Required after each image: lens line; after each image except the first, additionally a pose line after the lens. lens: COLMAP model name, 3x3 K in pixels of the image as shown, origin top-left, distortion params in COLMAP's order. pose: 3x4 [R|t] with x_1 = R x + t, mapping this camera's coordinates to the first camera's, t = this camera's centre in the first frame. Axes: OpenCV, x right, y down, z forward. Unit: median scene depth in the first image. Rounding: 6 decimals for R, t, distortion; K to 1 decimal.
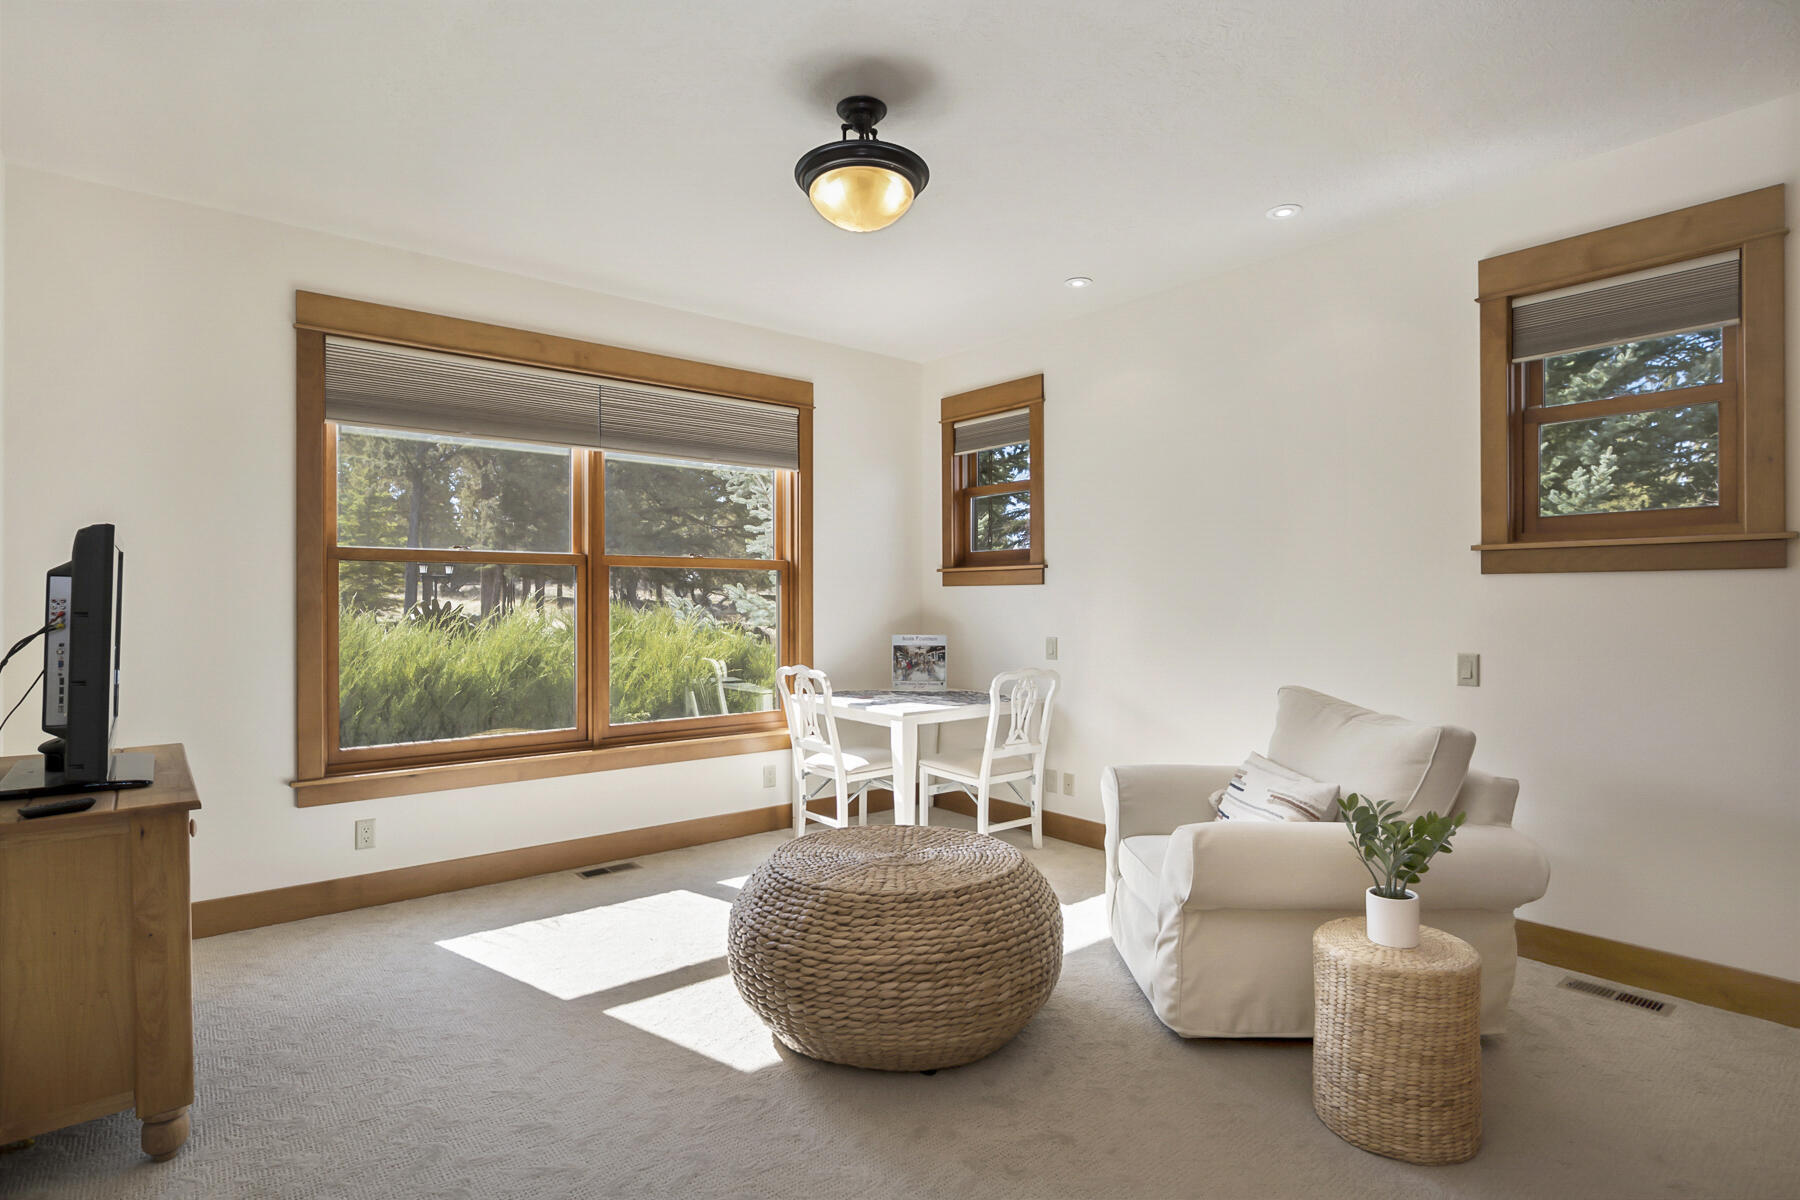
lens RADIAL K [[913.0, 0, 900.3], [0, 913.0, 589.7], [0, 0, 1]] dist [-0.023939, 0.011507]
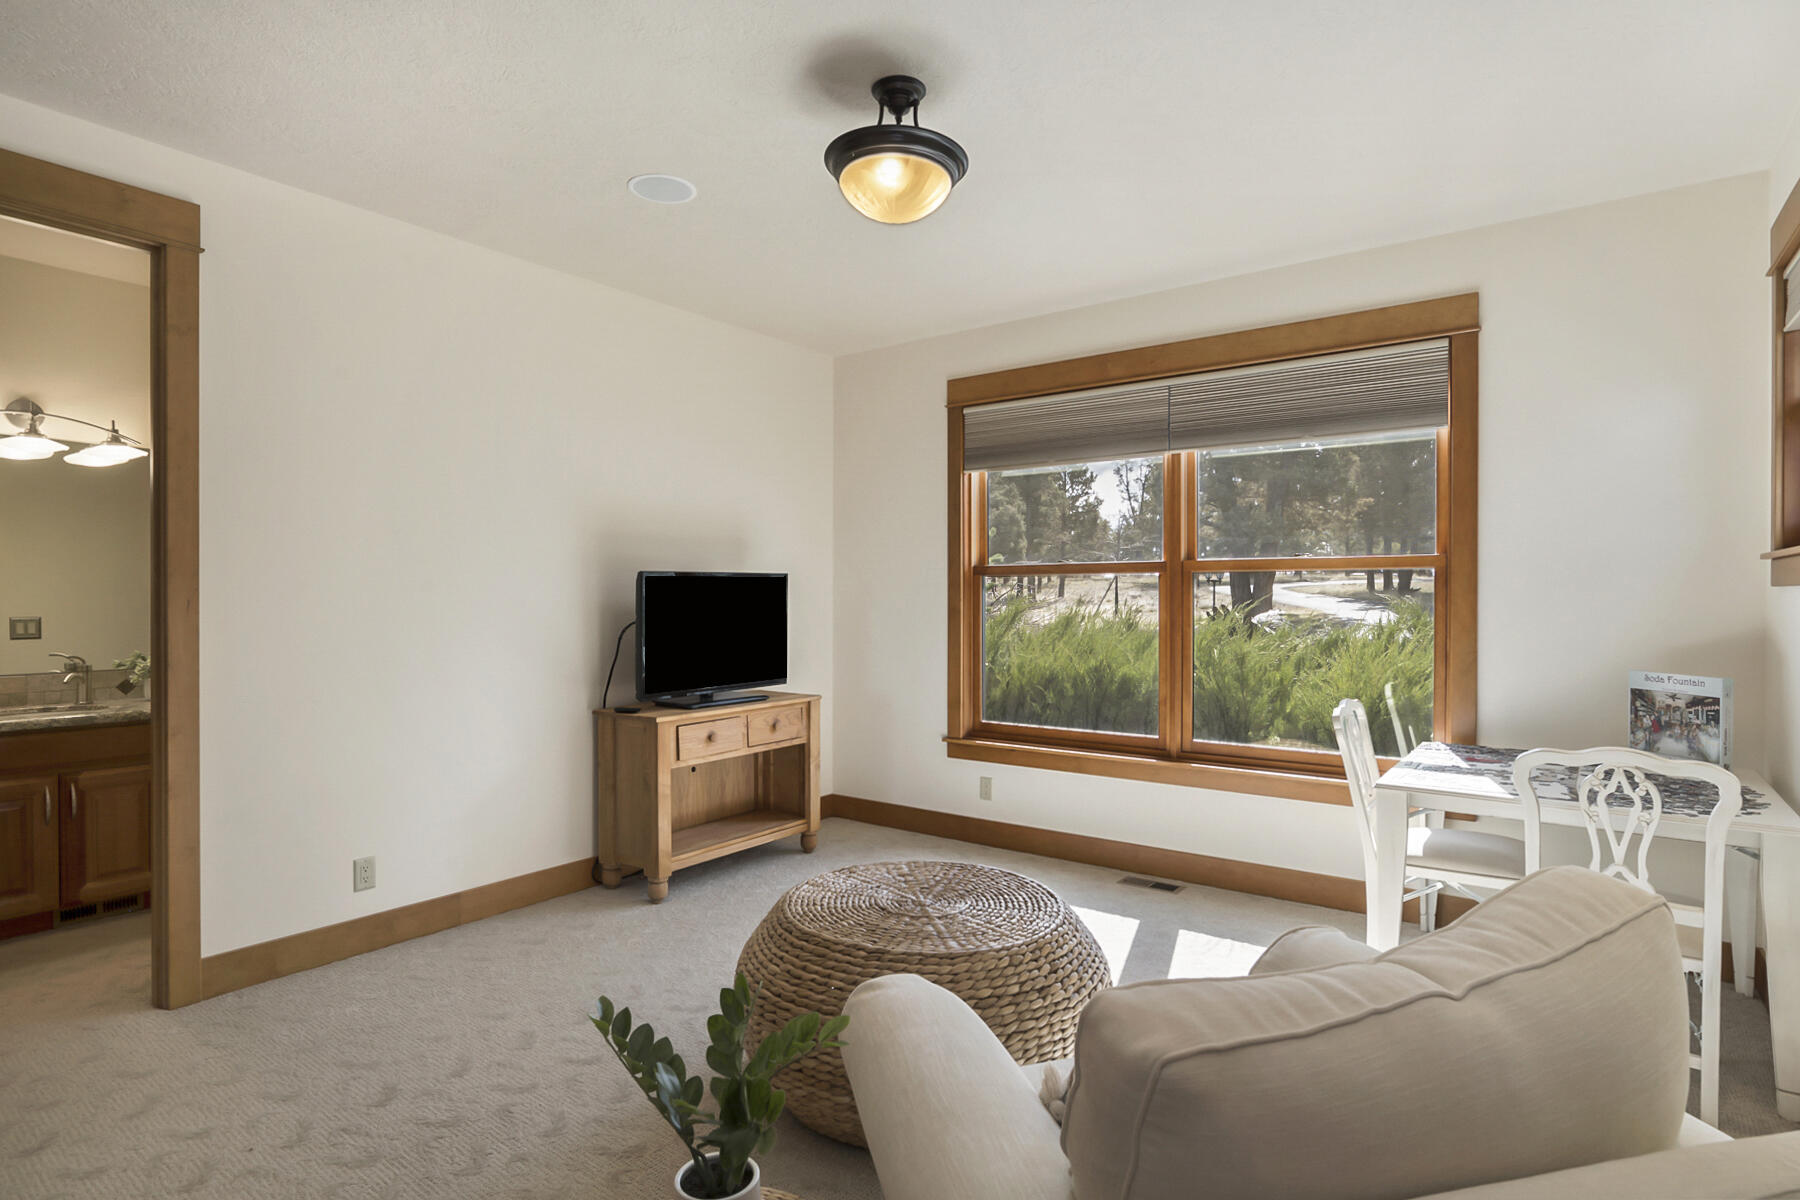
lens RADIAL K [[913.0, 0, 898.1], [0, 913.0, 608.0], [0, 0, 1]] dist [-0.023939, 0.011507]
pose [[0.238831, 0.008473, -0.971024, 0.530198], [0.008733, 0.999903, 0.010873, -0.001645], [0.971022, -0.011077, 0.238734, 0.477787]]
